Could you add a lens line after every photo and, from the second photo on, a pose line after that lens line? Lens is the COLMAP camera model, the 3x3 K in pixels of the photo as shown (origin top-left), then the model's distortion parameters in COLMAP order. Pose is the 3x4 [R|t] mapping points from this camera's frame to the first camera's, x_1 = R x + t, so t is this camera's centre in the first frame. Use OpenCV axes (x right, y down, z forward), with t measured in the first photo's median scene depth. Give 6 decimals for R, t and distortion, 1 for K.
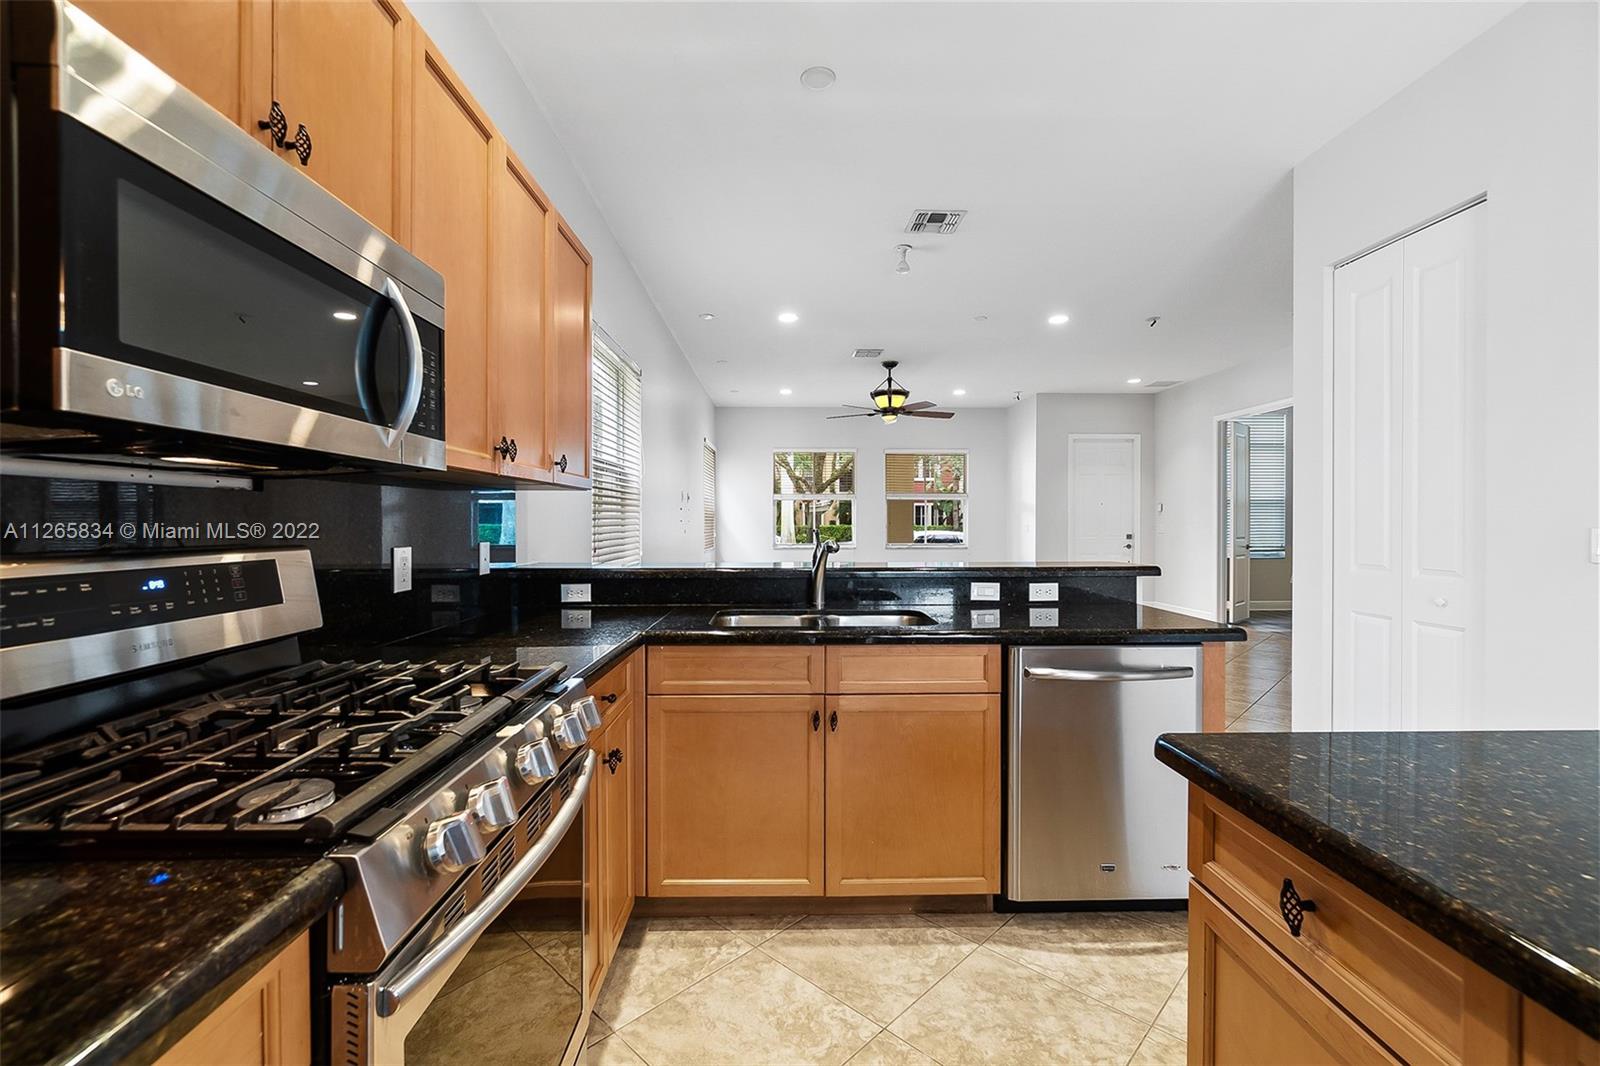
lens RADIAL K [[690.3, 0, 800.1], [0, 690.3, 527.1], [0, 0, 1]] dist [-0.009216, -0.000452]
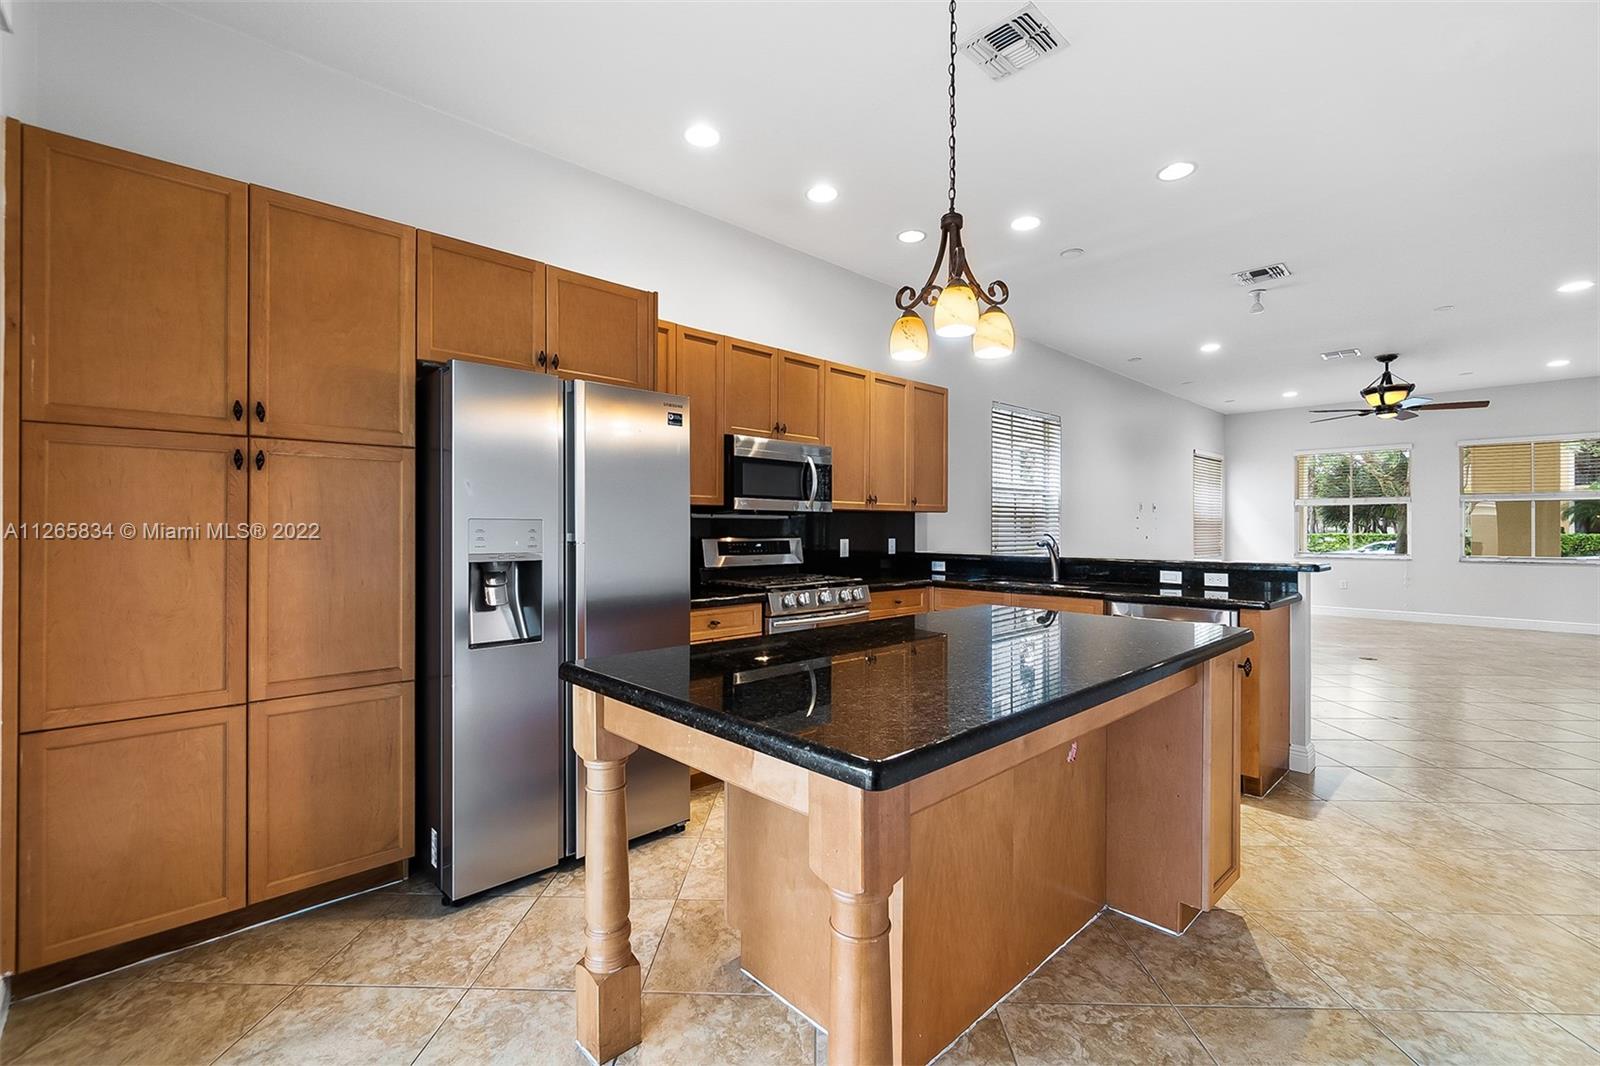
lens RADIAL K [[690.3, 0, 799.5], [0, 690.3, 531.8], [0, 0, 1]] dist [-0.009216, -0.000452]
pose [[0.676464, 0.005913, -0.736452, 0.492033], [-0.007253, 0.999973, 0.001367, 0.000324], [0.736440, 0.004416, 0.676488, -0.347776]]
